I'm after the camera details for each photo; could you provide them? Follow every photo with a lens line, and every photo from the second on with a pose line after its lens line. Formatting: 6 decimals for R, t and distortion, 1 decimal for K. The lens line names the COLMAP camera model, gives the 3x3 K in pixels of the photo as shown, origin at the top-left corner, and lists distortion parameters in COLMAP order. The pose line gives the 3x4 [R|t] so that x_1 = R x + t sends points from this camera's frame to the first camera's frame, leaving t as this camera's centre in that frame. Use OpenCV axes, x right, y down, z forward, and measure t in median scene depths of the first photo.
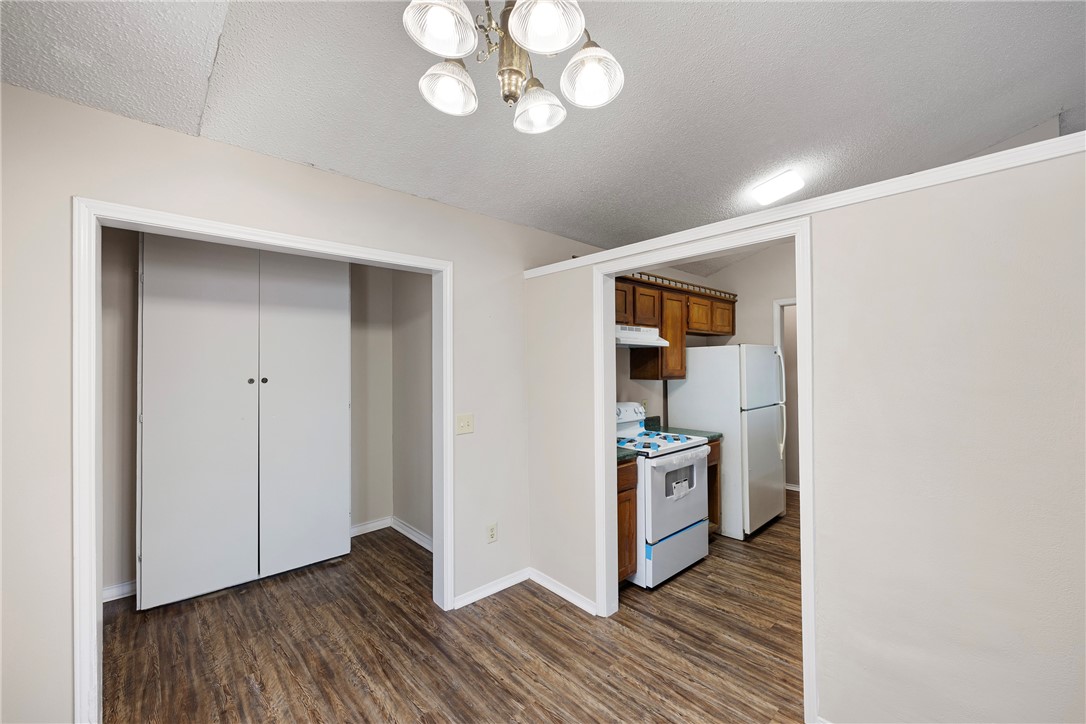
lens RADIAL K [[435.3, 0, 545.6], [0, 435.3, 365.1], [0, 0, 1]] dist [-0.002485, -0.000324]
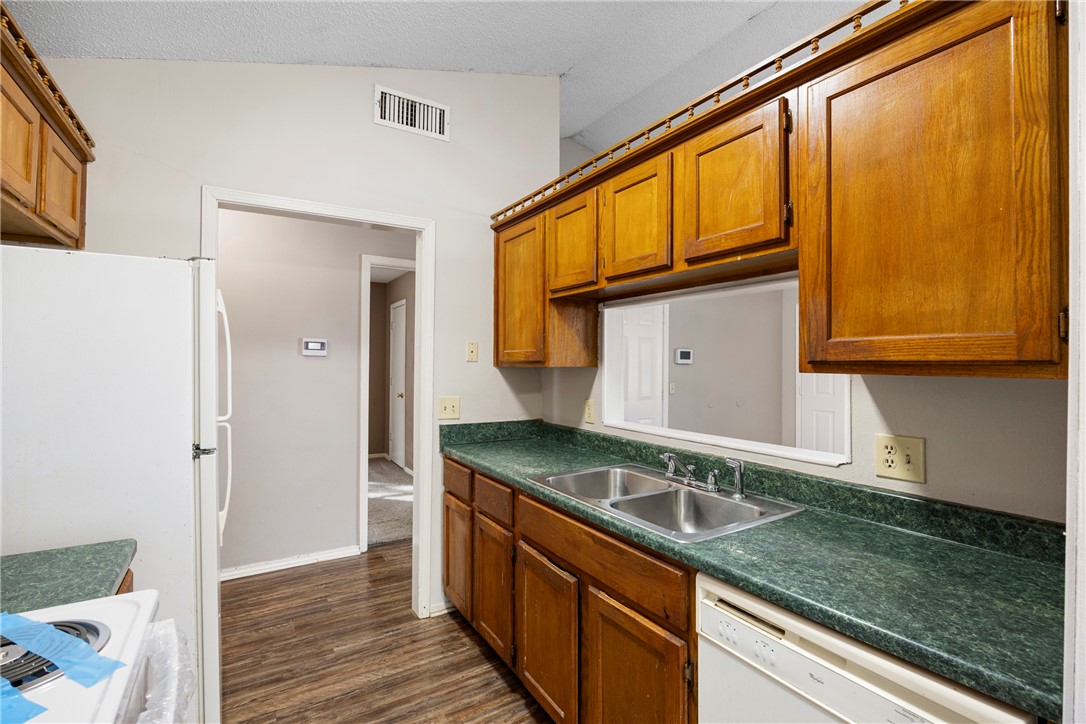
lens RADIAL K [[498.4, 0, 551.1], [0, 498.4, 358.4], [0, 0, 1]] dist [-0.011101, 0.000267]
pose [[0.173276, 0.015839, 0.984746, 0.118552], [-0.009816, 0.999849, -0.014354, 0.033034], [-0.984824, -0.007179, 0.173405, 0.681606]]
